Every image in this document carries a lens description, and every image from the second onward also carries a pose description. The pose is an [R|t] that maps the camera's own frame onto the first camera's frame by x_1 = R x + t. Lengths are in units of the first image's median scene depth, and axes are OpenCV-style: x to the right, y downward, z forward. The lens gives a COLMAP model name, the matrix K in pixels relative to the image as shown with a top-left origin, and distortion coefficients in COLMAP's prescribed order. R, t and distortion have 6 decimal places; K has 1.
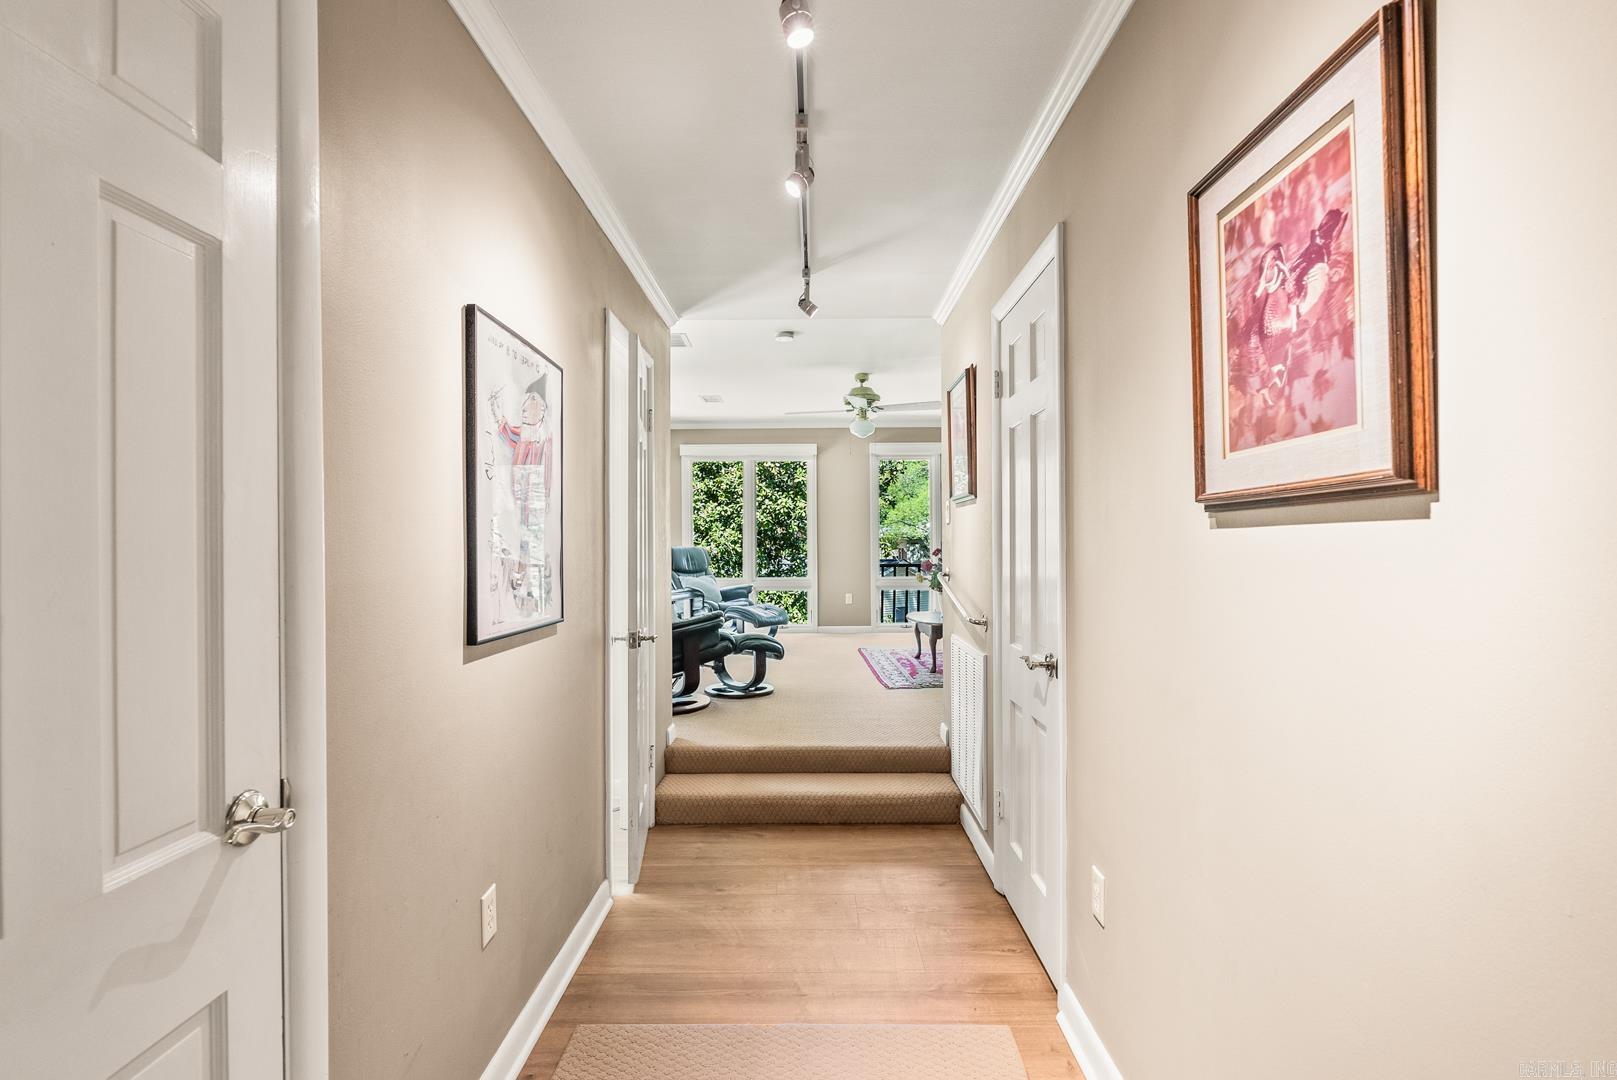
lens RADIAL K [[747.6, 0, 808.5], [0, 747.6, 540.0], [0, 0, 1]] dist [-0.002546, 0.001099]
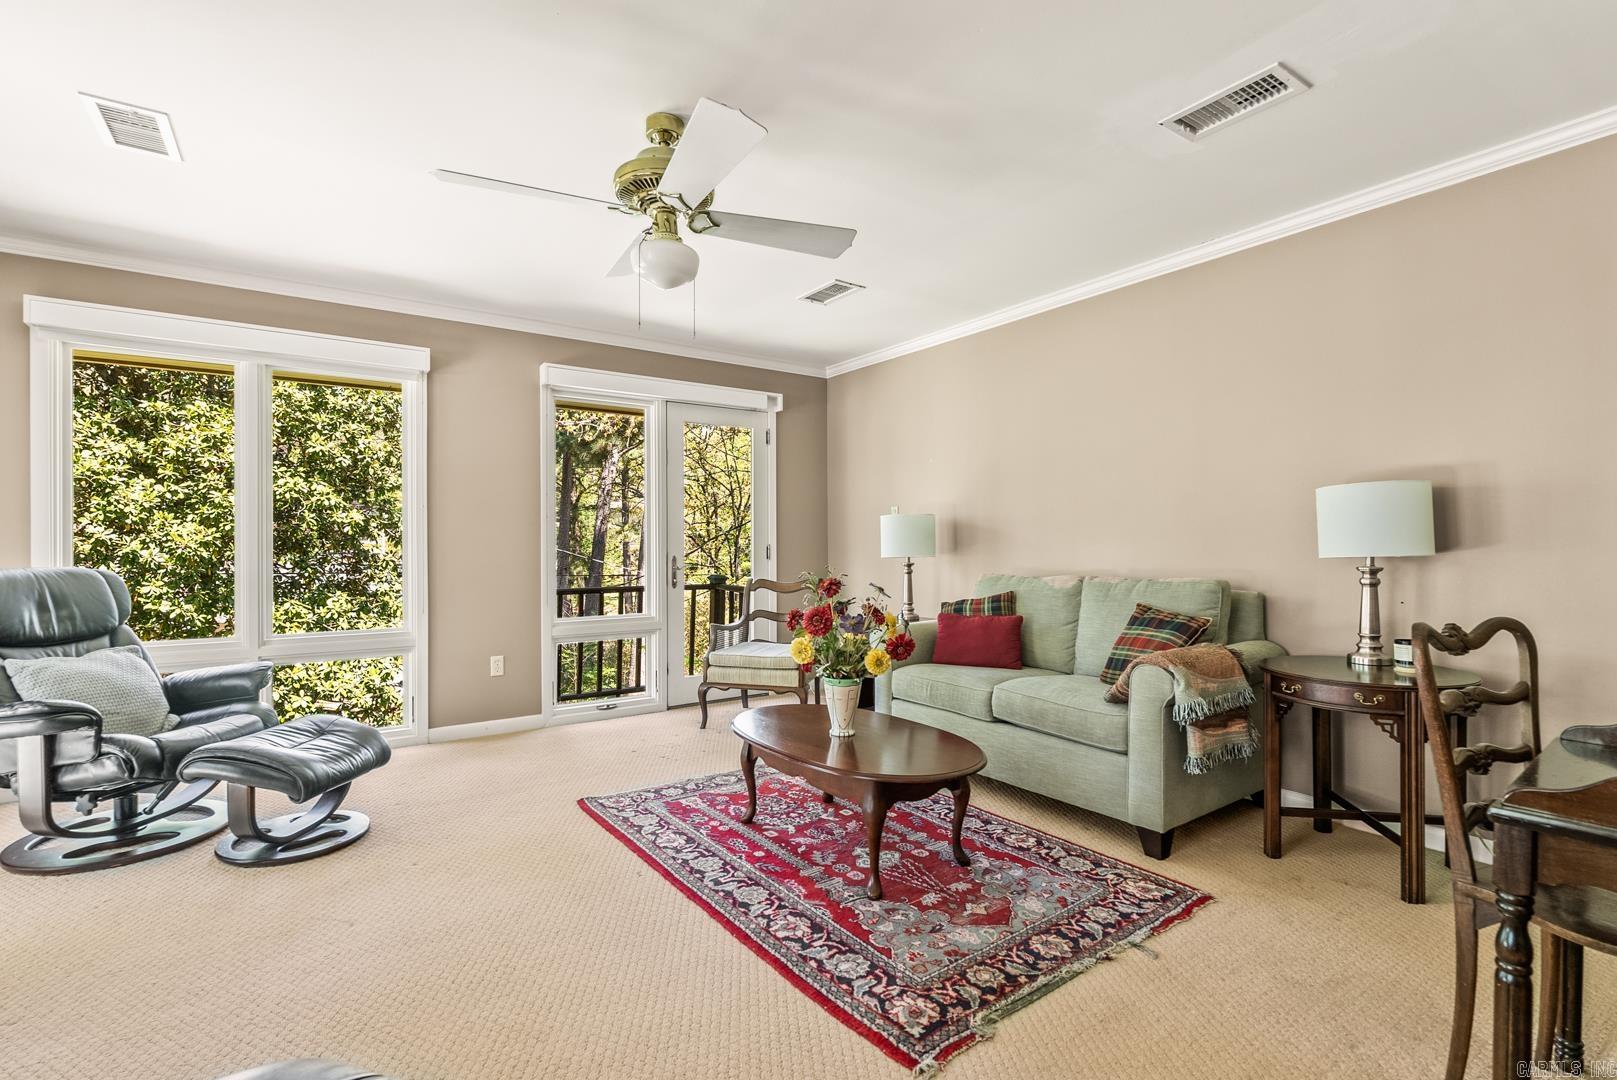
lens RADIAL K [[731.5, 0, 808.5], [0, 731.5, 540.0], [0, 0, 1]] dist [-0.002861, -0.000498]
pose [[0.820258, 0.004695, 0.571974, -0.058002], [-0.005682, 0.999984, -0.000061, -0.007321], [-0.571965, -0.003200, 0.820272, 0.478731]]
